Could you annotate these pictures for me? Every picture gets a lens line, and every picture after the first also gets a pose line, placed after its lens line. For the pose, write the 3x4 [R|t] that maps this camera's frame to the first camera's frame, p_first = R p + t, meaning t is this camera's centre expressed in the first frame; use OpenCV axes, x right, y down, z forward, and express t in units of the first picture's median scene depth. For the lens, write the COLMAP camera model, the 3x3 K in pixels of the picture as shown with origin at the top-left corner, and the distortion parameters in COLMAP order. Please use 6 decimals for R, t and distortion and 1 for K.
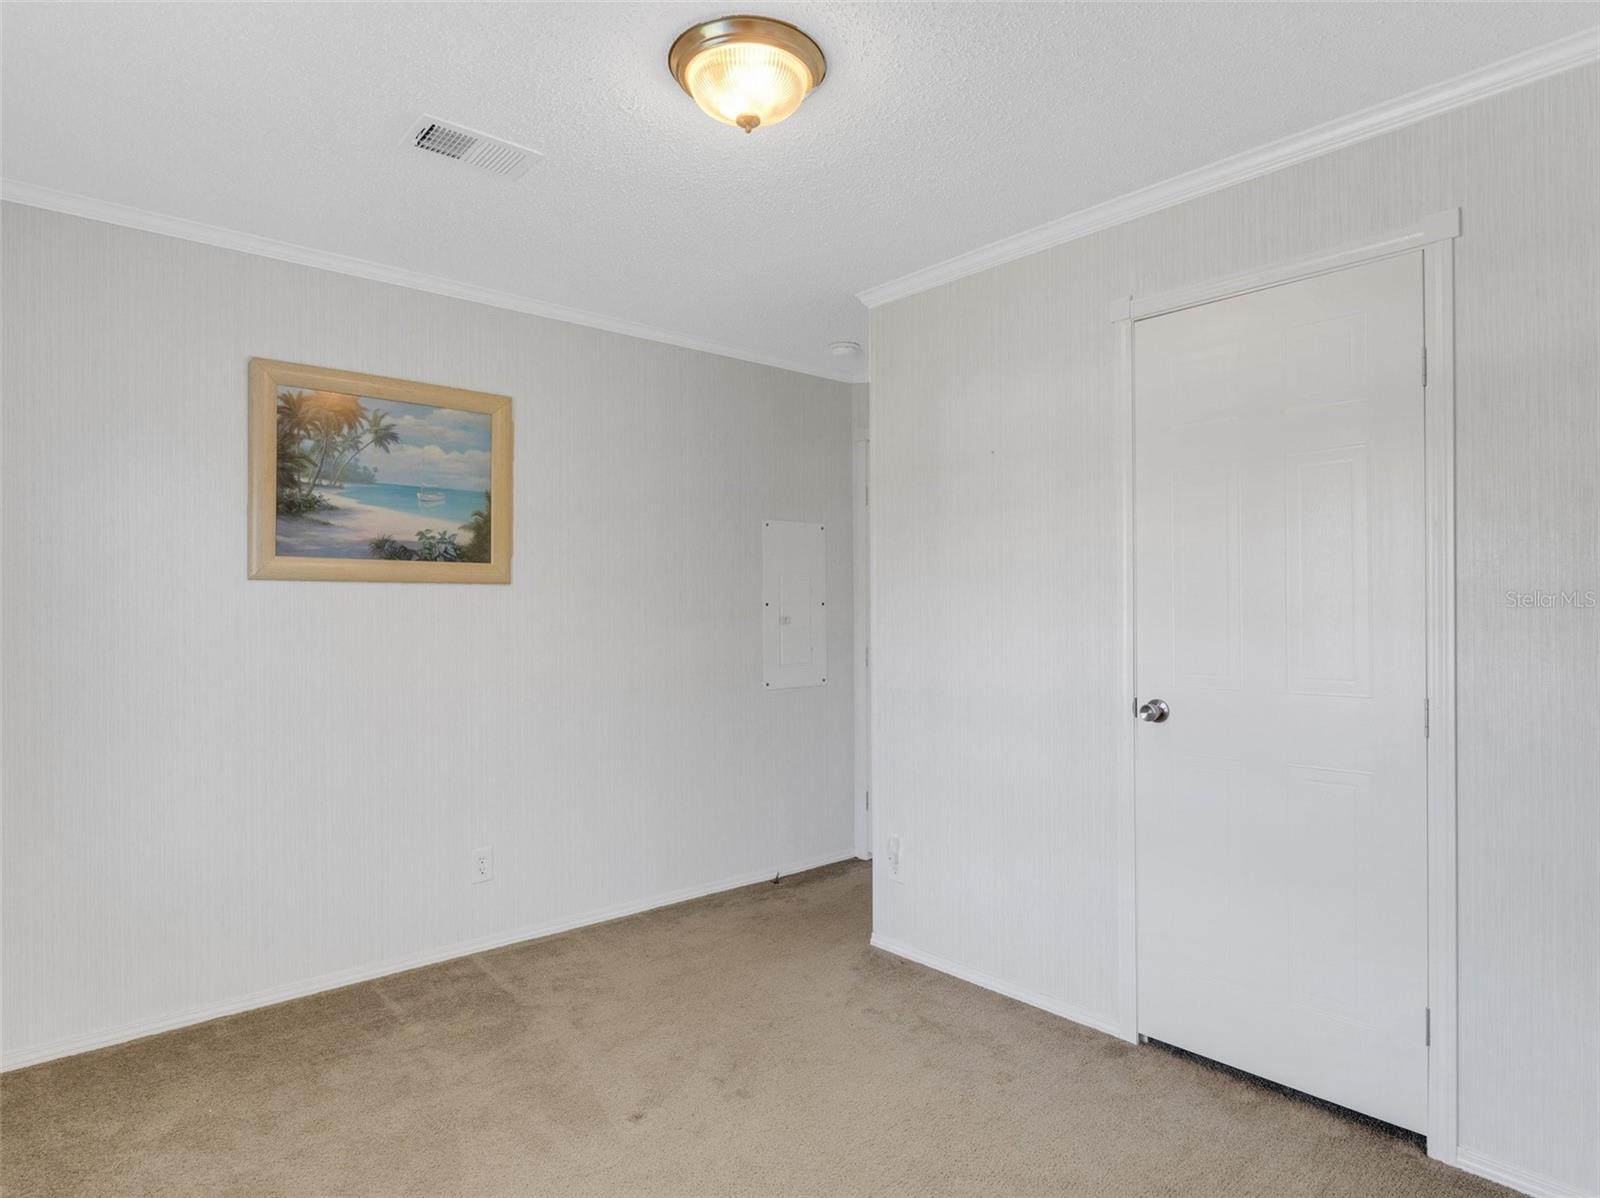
lens RADIAL K [[924.7, 0, 809.1], [0, 924.7, 602.1], [0, 0, 1]] dist [-0.005015, -0.000093]
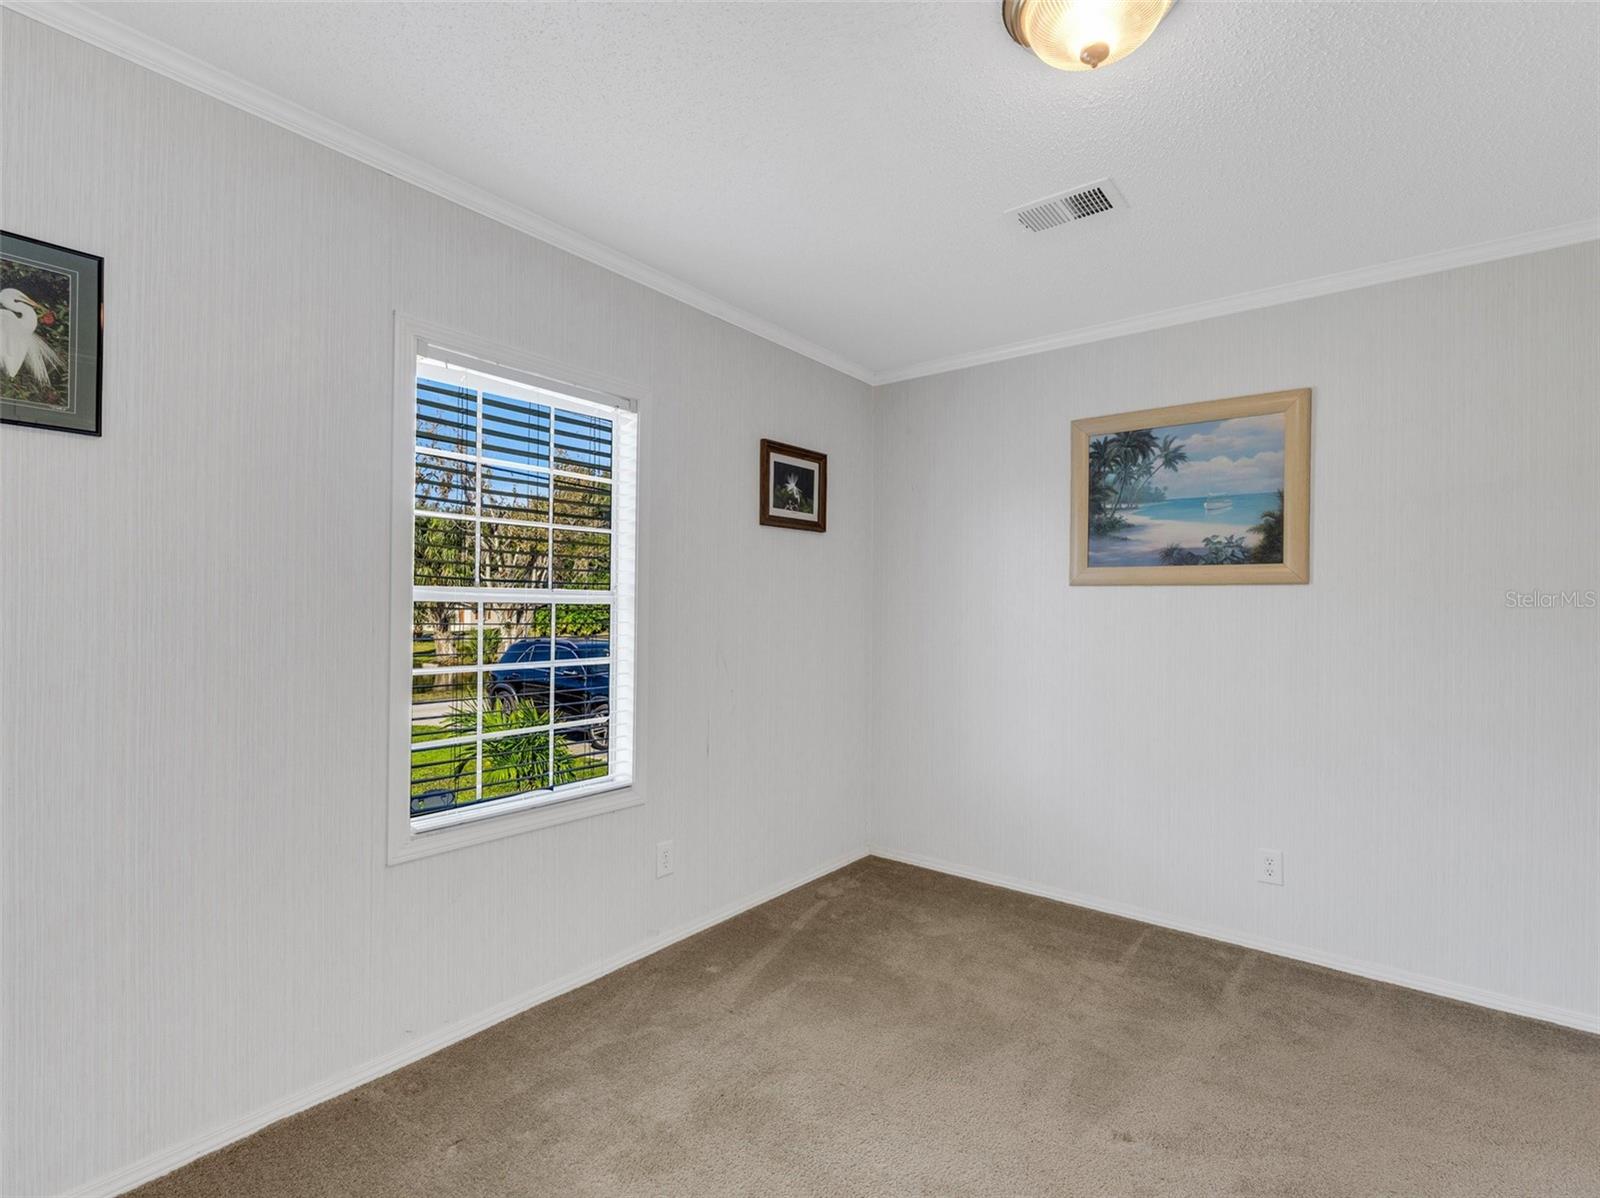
lens RADIAL K [[762.3, 0, 810.6], [0, 762.3, 600.2], [0, 0, 1]] dist [0.001185, -0.000713]
pose [[0.183048, 0.000479, -0.983104, 0.388801], [-0.001553, 0.999999, 0.000198, -0.002413], [0.983103, 0.001491, 0.183048, 0.384420]]
